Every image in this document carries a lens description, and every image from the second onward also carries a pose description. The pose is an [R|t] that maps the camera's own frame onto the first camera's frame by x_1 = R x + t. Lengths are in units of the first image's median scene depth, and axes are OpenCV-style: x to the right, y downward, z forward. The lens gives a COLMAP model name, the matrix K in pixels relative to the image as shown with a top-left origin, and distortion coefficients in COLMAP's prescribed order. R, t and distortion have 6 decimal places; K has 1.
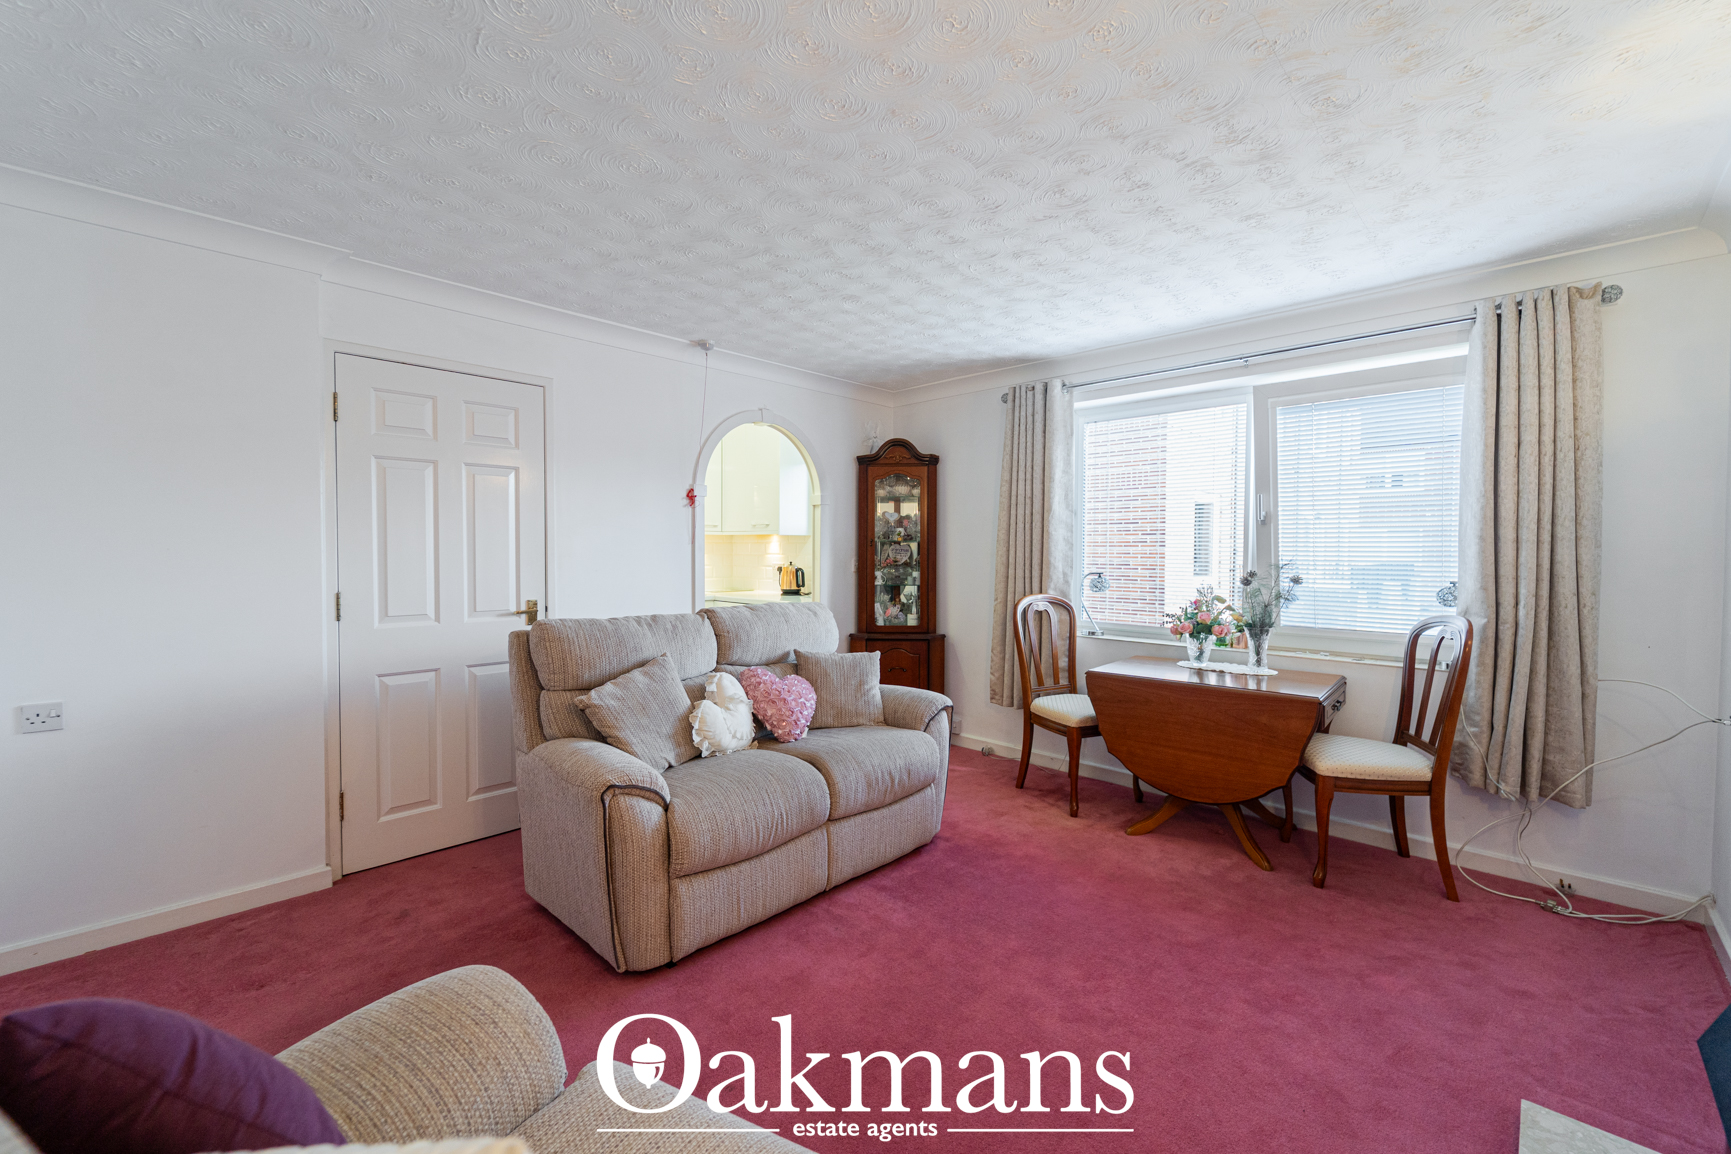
lens RADIAL K [[705.2, 0, 860.7], [0, 705.2, 564.8], [0, 0, 1]] dist [-0.001532, -0.000143]
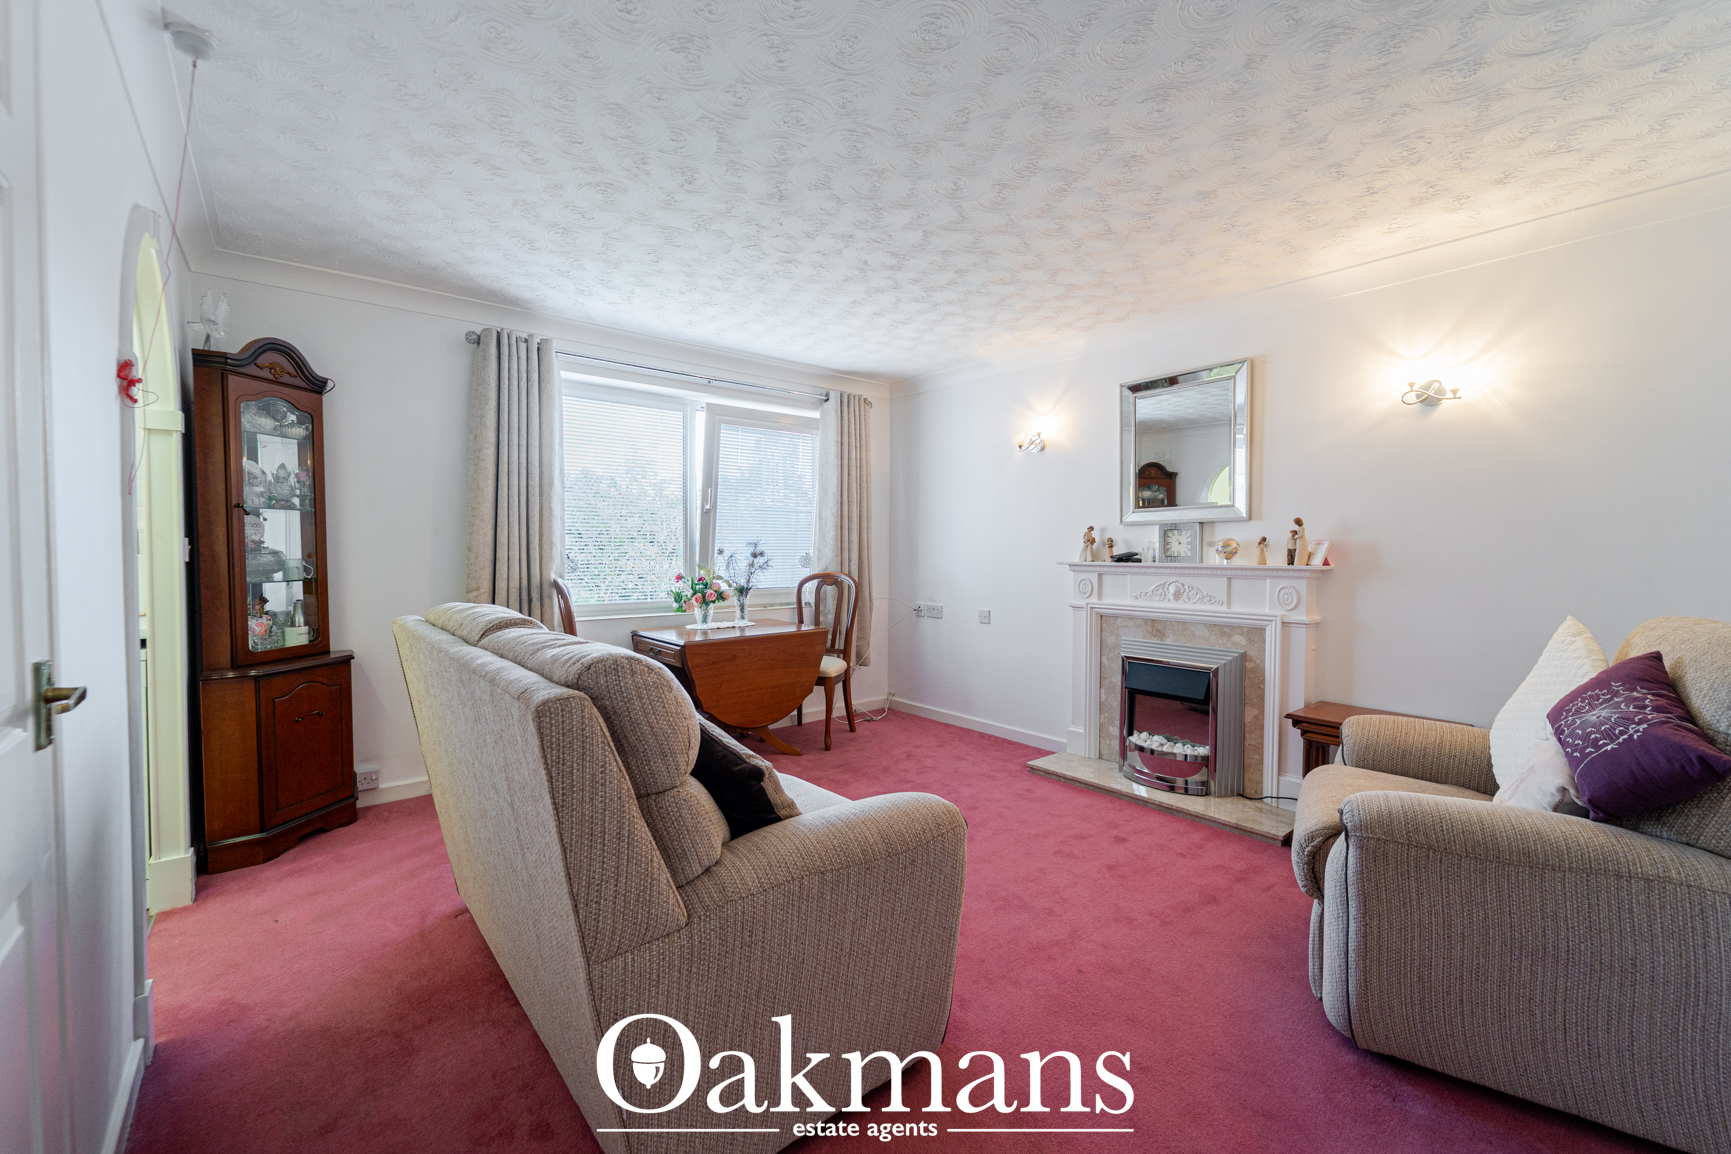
lens RADIAL K [[705.2, 0, 860.7], [0, 705.2, 568.5], [0, 0, 1]] dist [-0.001532, -0.000143]
pose [[0.110178, -0.033407, 0.993350, -0.720742], [0.015912, 0.999366, 0.031845, 0.009075], [-0.993784, 0.012297, 0.110640, 0.629771]]
